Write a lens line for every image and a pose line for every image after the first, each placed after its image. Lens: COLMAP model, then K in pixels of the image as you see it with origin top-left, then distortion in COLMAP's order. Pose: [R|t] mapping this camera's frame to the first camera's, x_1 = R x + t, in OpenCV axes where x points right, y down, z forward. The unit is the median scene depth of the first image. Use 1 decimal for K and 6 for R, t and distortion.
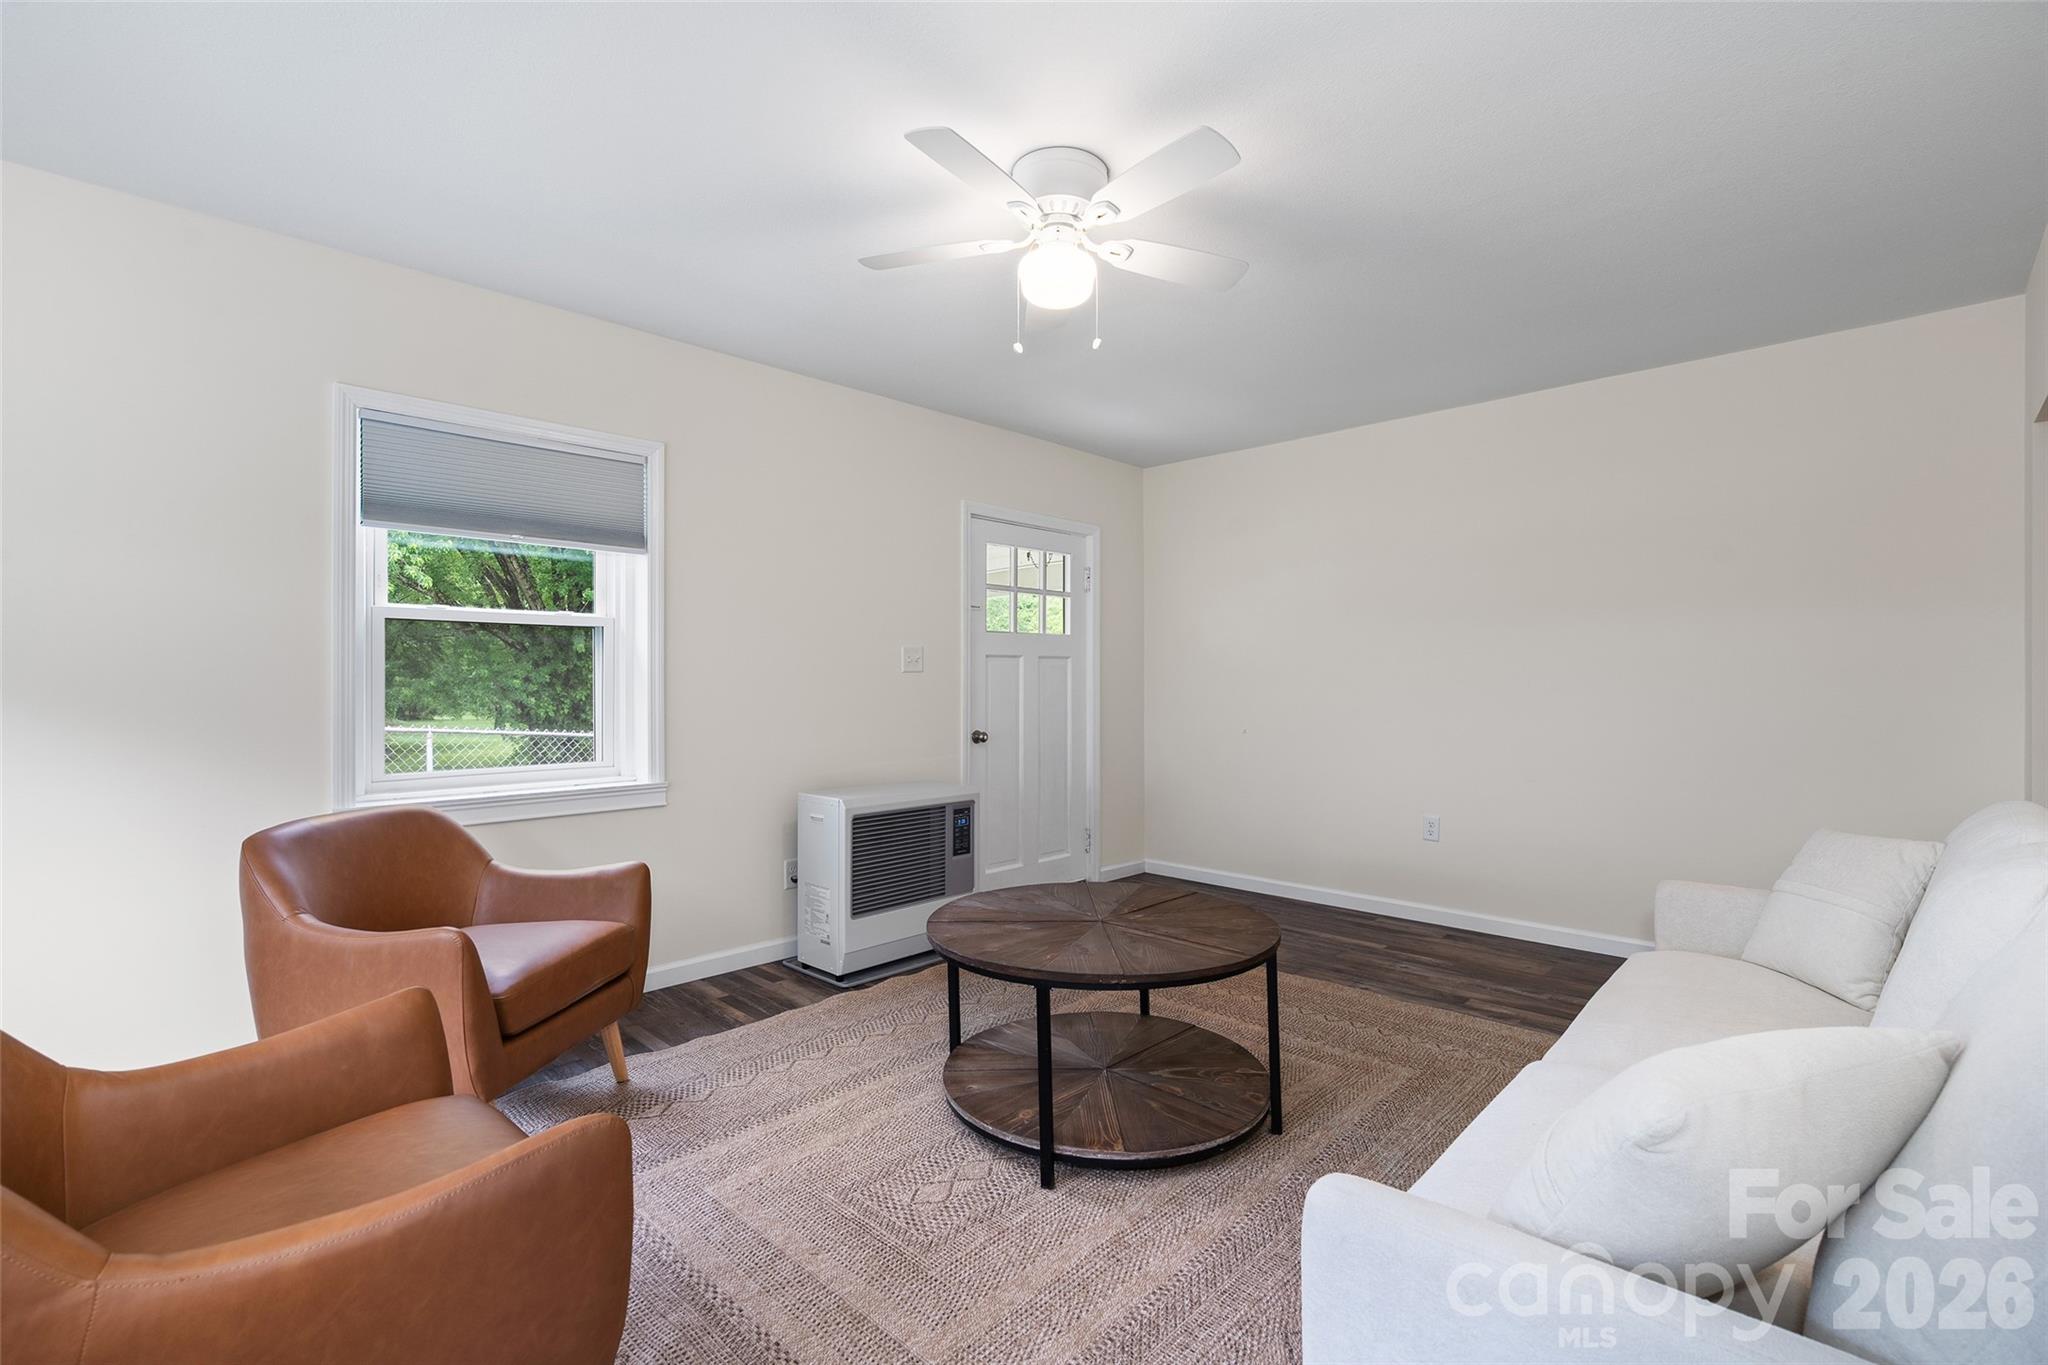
lens RADIAL K [[915.6, 0, 1025.8], [0, 915.6, 681.3], [0, 0, 1]] dist [-0.007135, 0.001685]
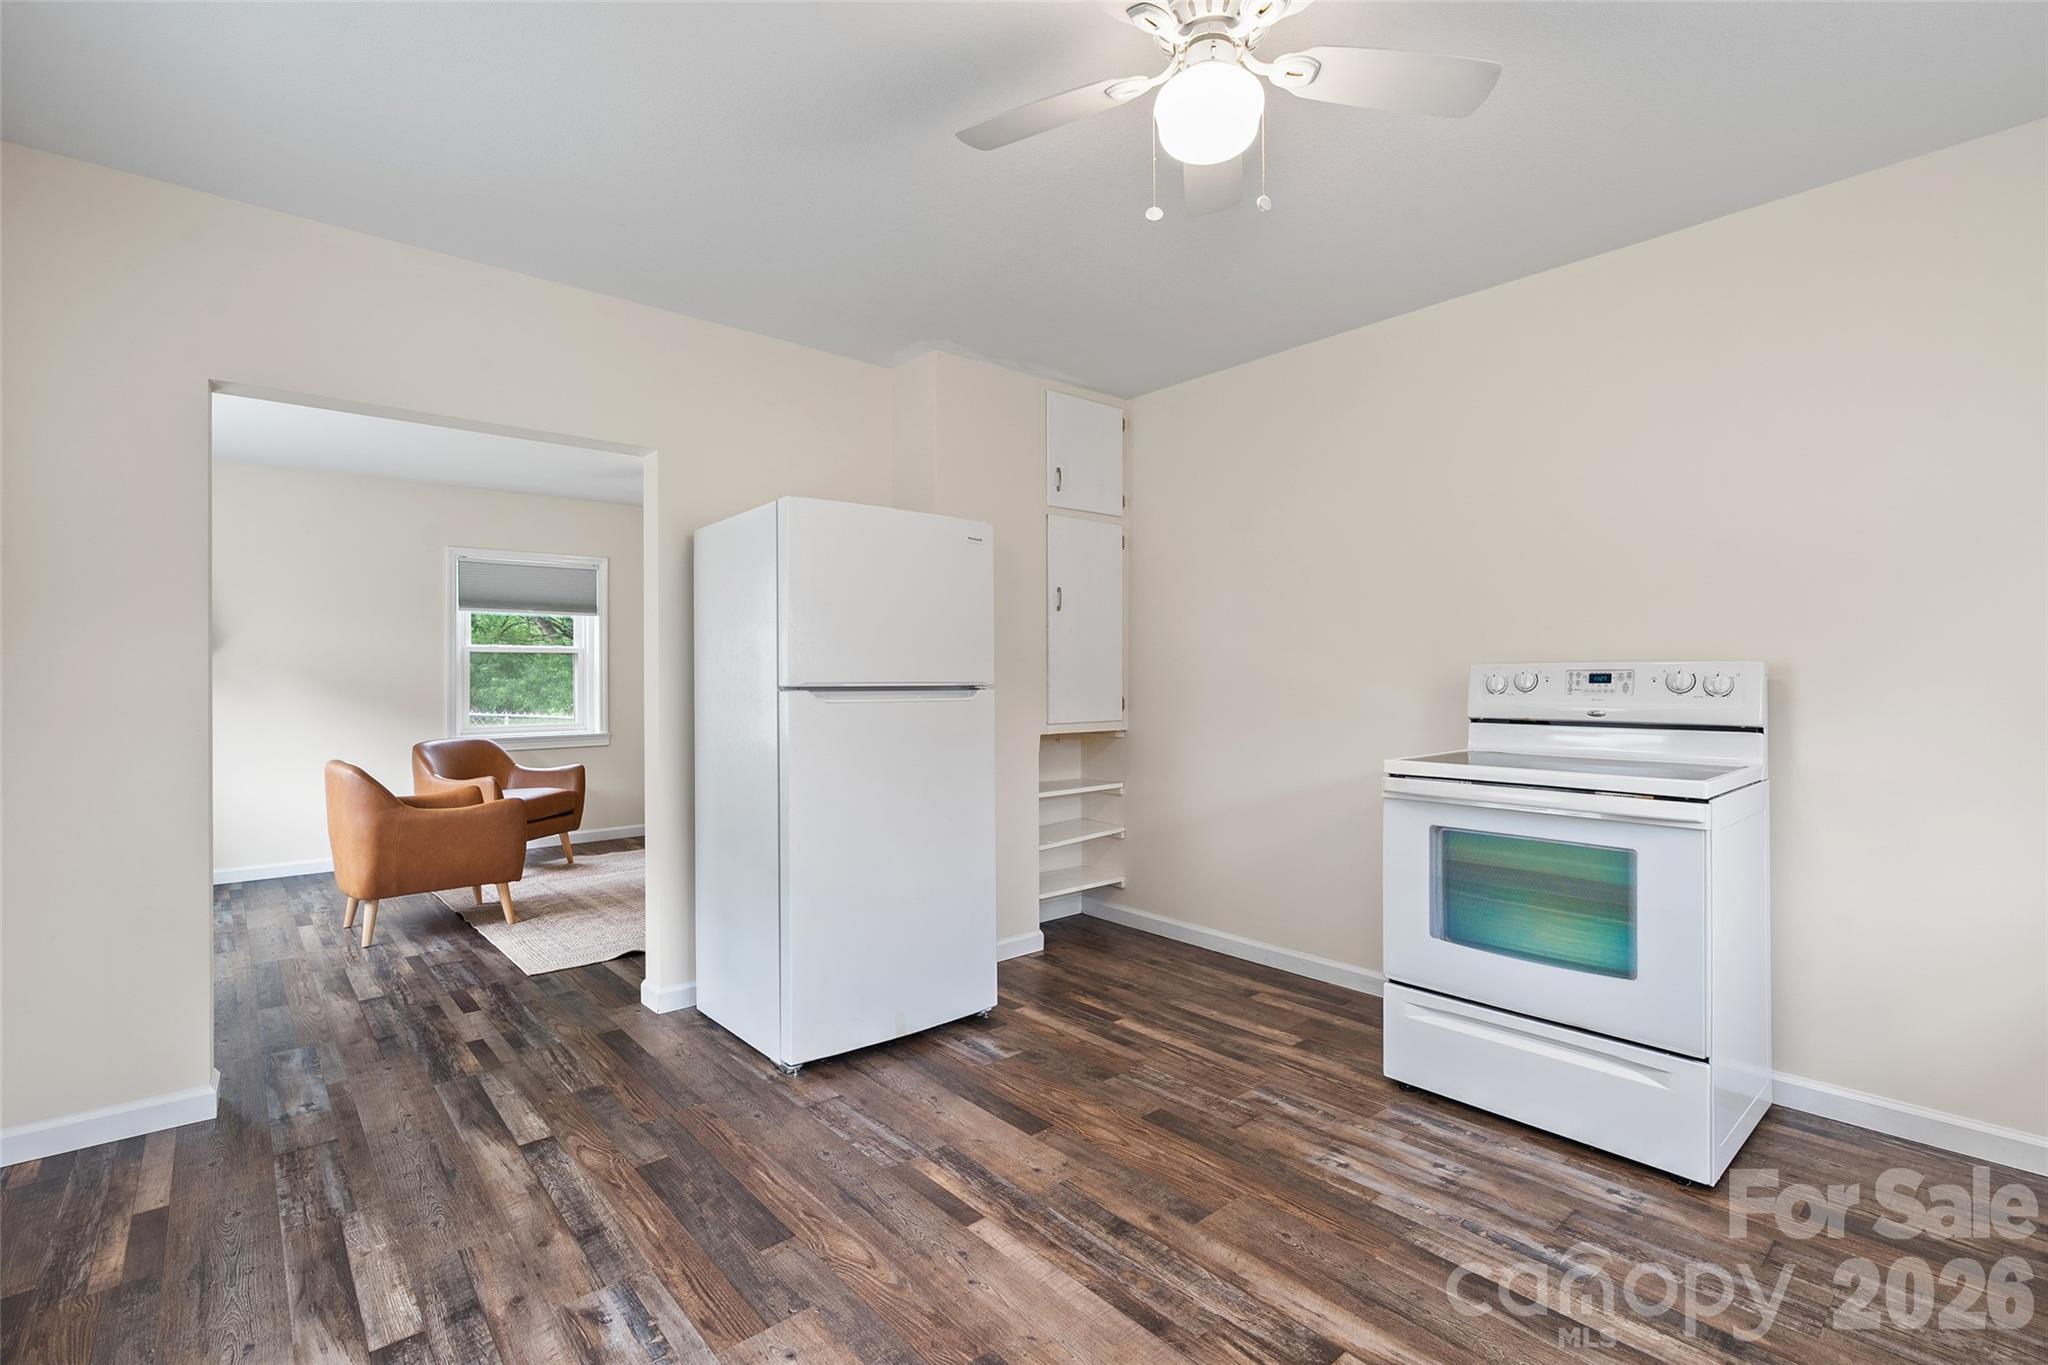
lens RADIAL K [[915.6, 0, 1024.4], [0, 915.6, 682.5], [0, 0, 1]] dist [-0.007135, 0.001685]
pose [[0.996699, -0.001322, -0.081172, 0.767228], [0.001511, 0.999996, 0.002260, 0.000530], [0.081169, -0.002375, 0.996698, -1.027172]]
